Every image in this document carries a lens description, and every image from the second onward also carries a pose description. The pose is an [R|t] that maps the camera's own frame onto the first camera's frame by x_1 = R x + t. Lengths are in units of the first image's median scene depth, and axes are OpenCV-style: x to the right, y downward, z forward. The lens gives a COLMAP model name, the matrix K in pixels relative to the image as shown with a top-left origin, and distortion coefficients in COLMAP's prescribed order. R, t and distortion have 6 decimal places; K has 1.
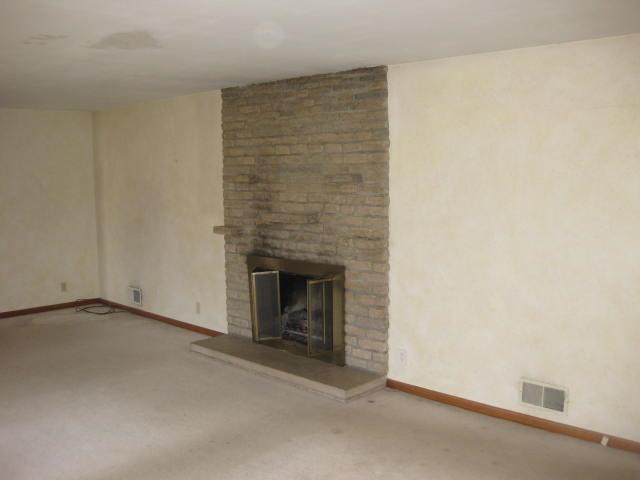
lens RADIAL K [[667.4, 0, 320.5], [0, 667.4, 241.7], [0, 0, 1]] dist [-0.102679, 0.000000]
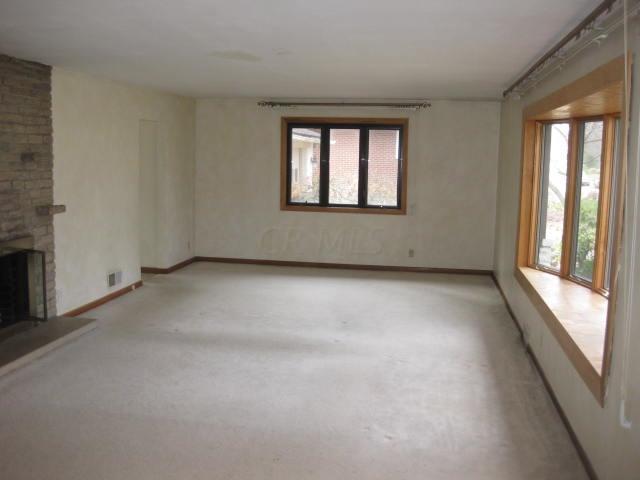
lens RADIAL K [[667.4, 0, 322.4], [0, 667.4, 237.9], [0, 0, 1]] dist [-0.102679, 0.000000]
pose [[-0.569222, -0.111574, 0.814578, -1.146866], [0.067236, 0.981114, 0.181369, -0.126466], [-0.819430, 0.158008, -0.550969, 1.217964]]
